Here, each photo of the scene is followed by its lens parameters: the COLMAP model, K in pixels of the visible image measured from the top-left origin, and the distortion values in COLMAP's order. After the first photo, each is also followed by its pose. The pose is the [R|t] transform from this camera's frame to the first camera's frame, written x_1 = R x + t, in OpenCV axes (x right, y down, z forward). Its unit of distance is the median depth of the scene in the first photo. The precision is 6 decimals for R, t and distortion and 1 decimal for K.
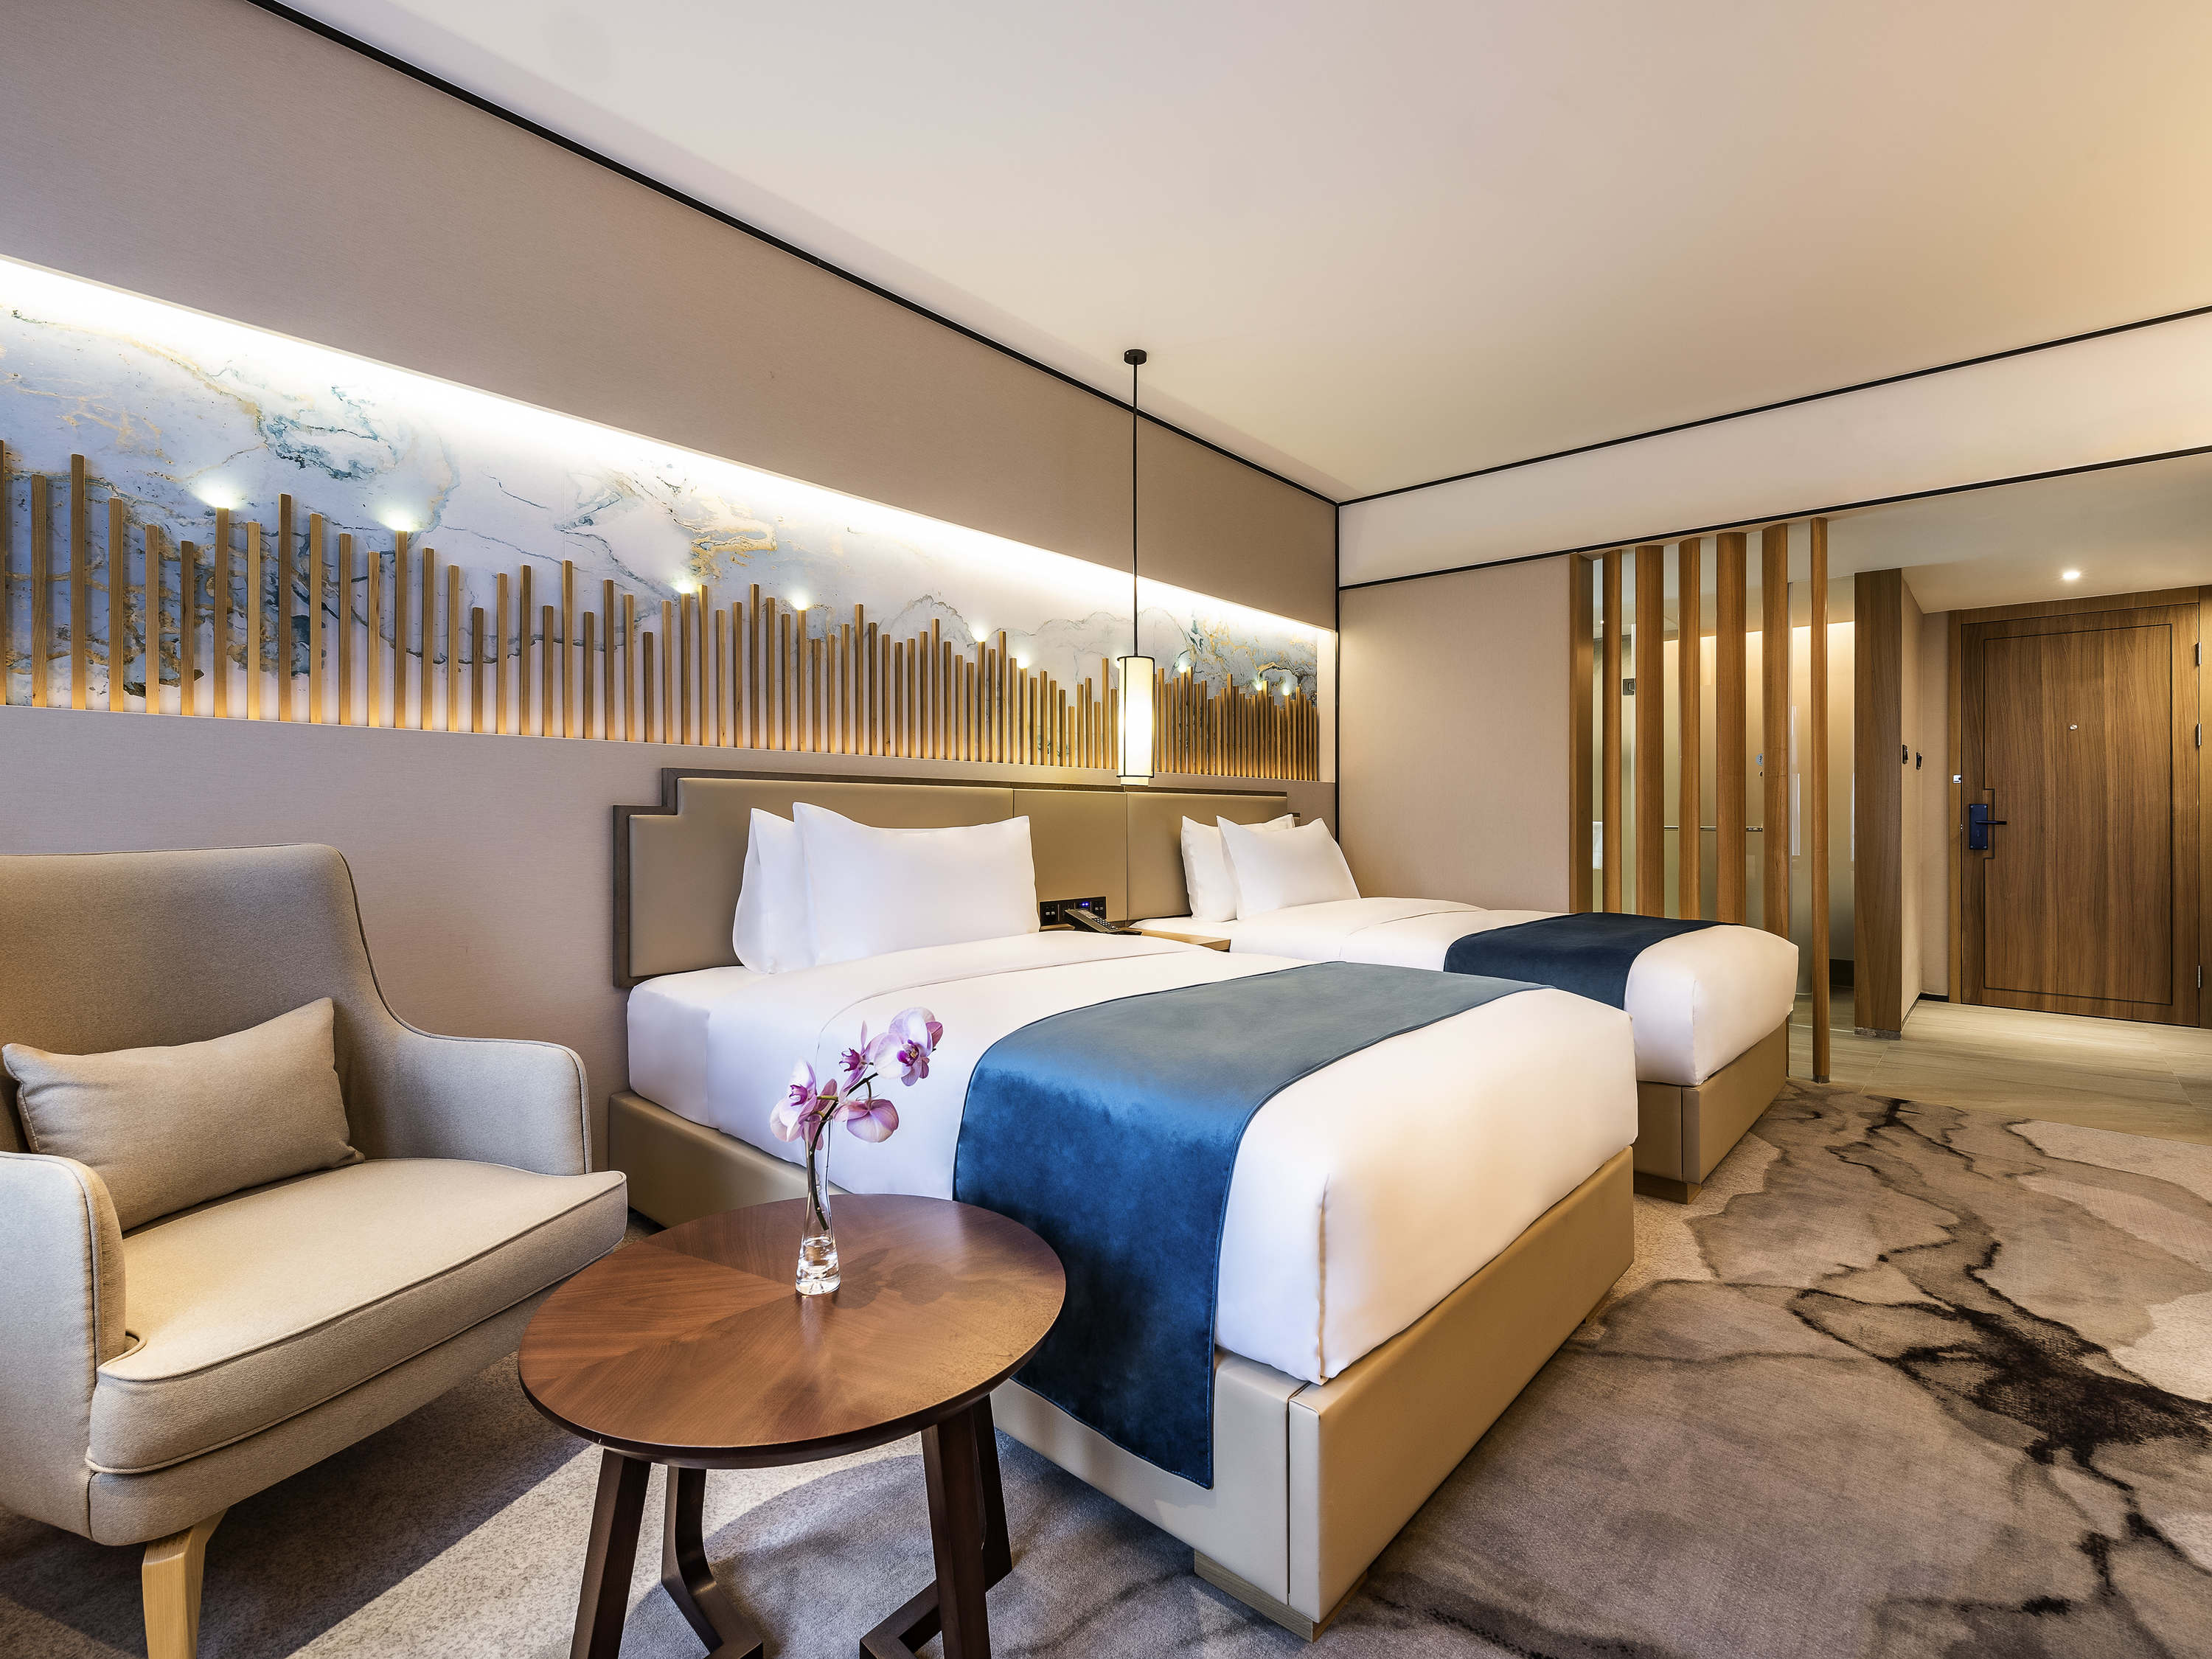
lens RADIAL K [[1002.6, 0, 1090.6], [0, 1002.6, 826.4], [0, 0, 1]] dist [-0.002143, -0.000308]
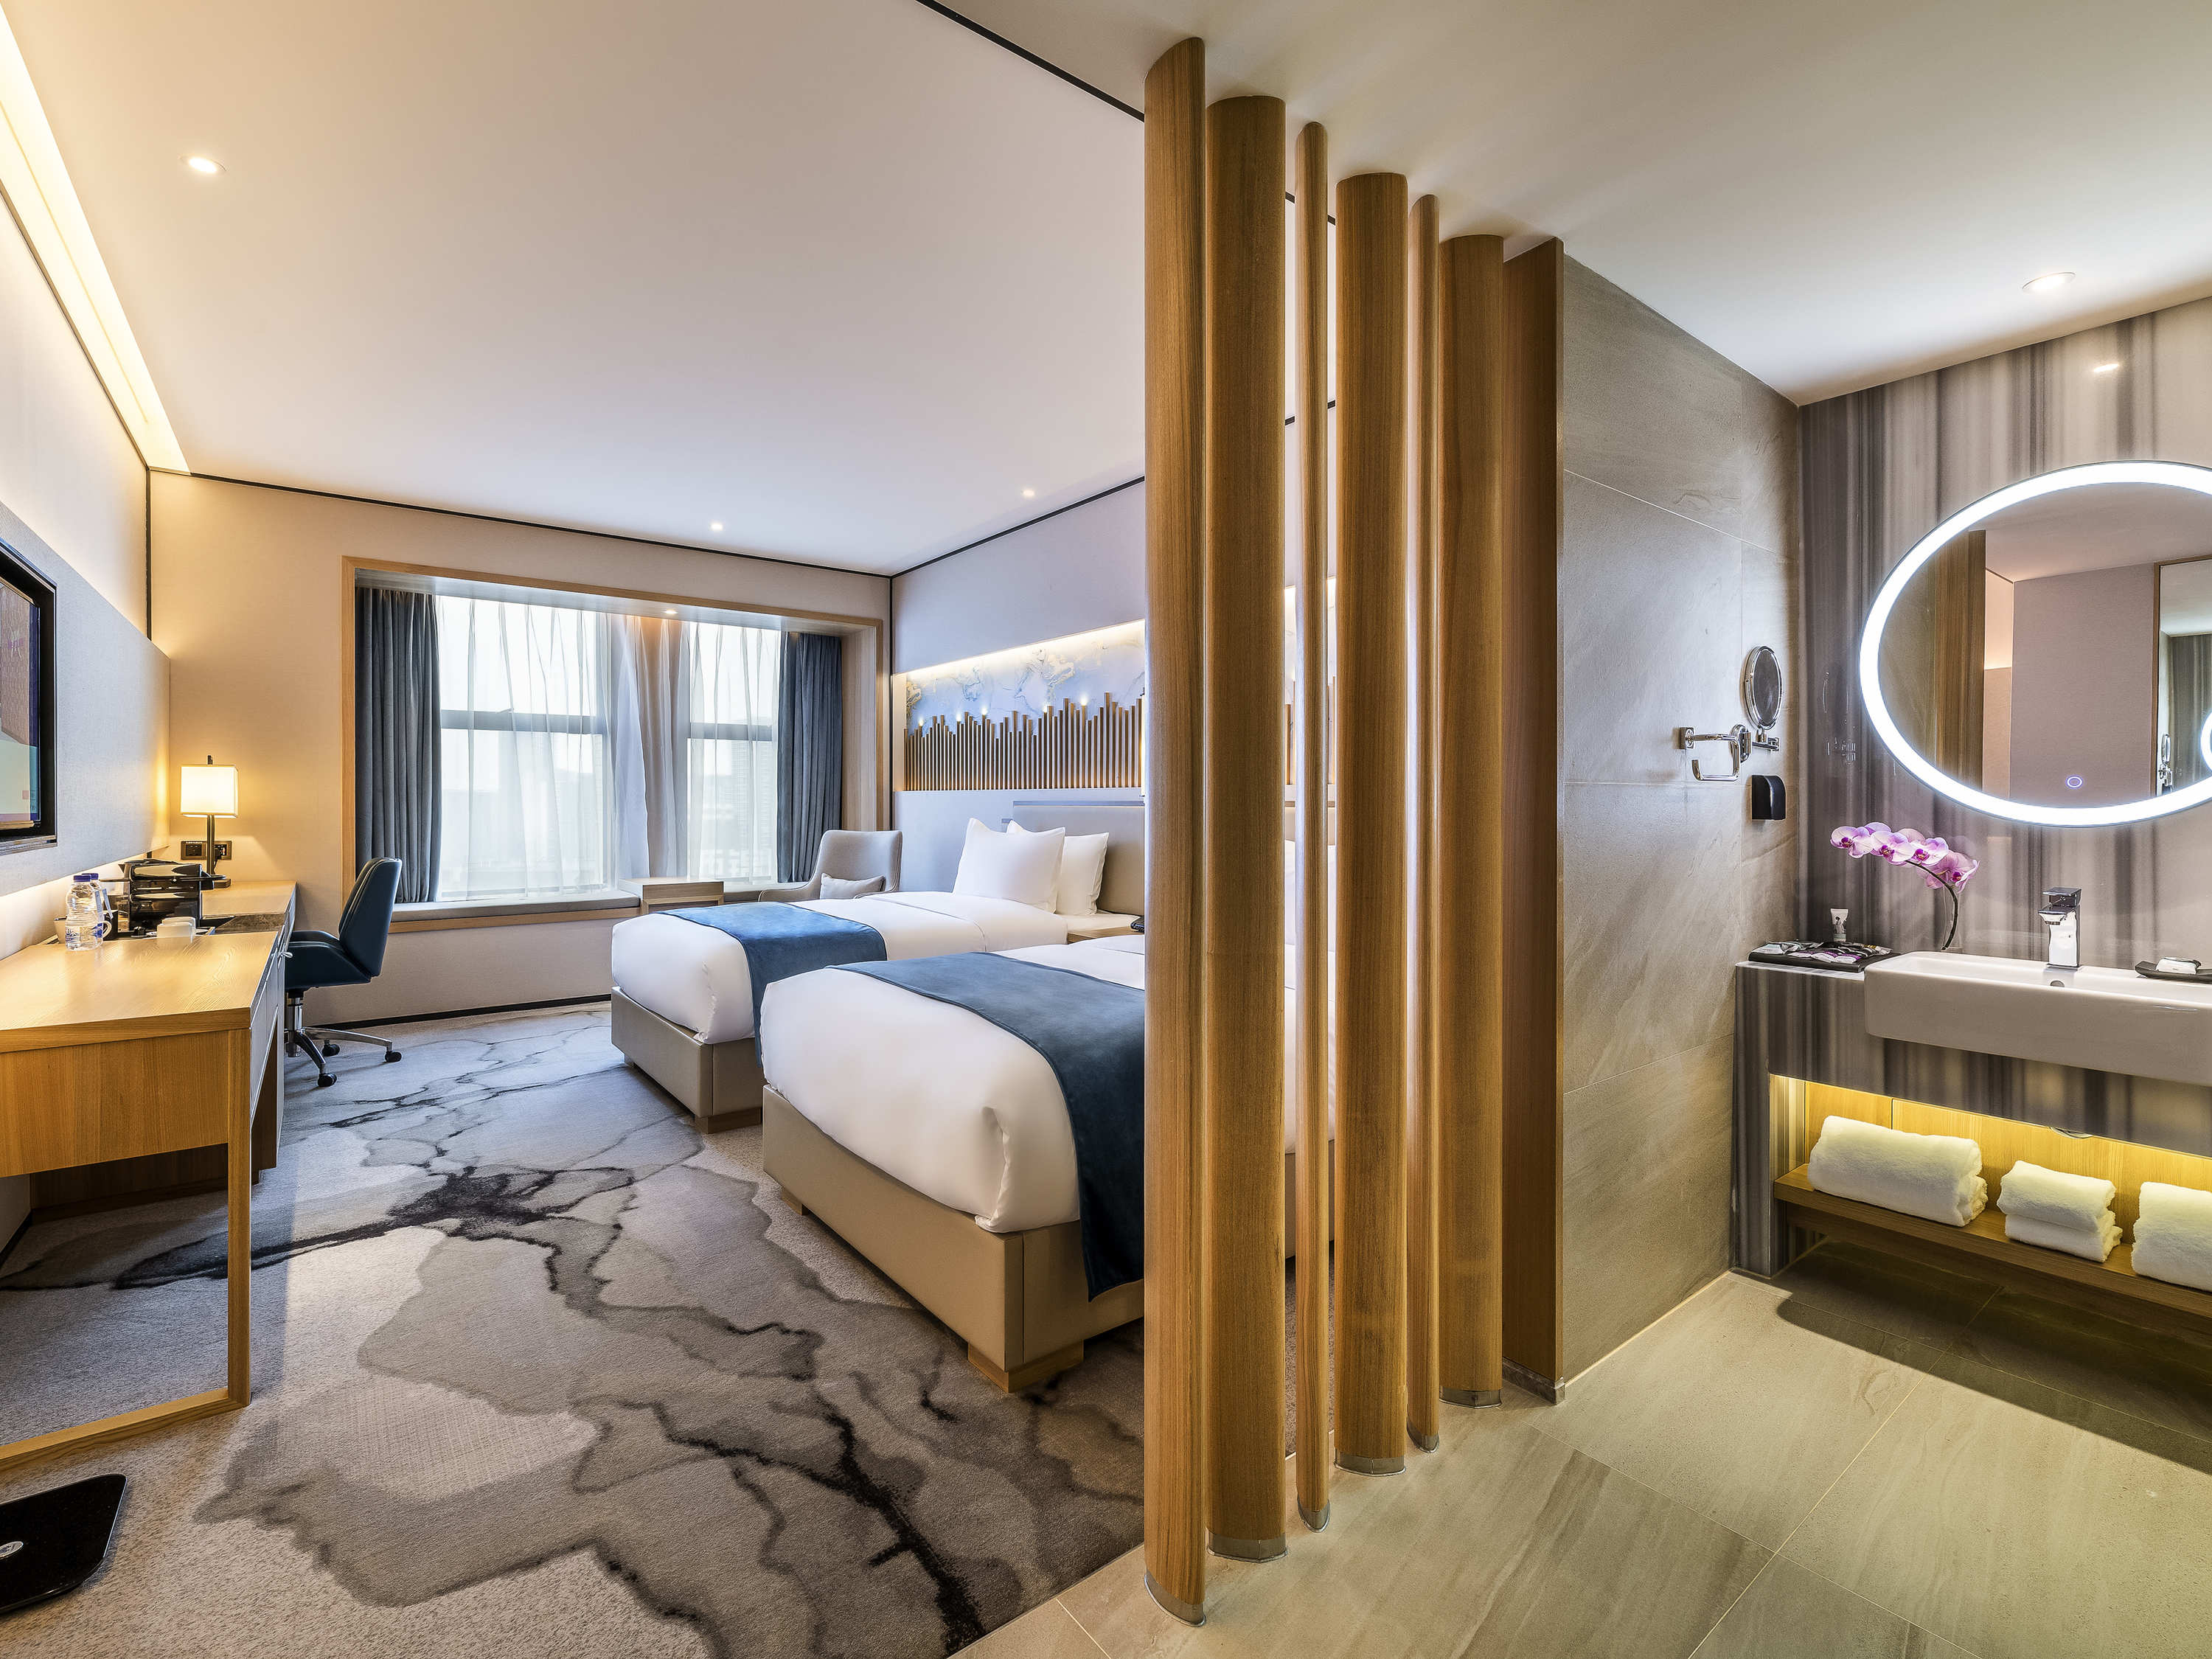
lens RADIAL K [[1017.0, 0, 1130.8], [0, 1017.0, 810.6], [0, 0, 1]] dist [-0.000832, -0.000735]
pose [[-0.151068, -0.000688, -0.988523, 1.906801], [-0.010816, 0.999941, 0.000957, -0.049525], [0.988464, 0.010836, -0.151067, 1.803685]]
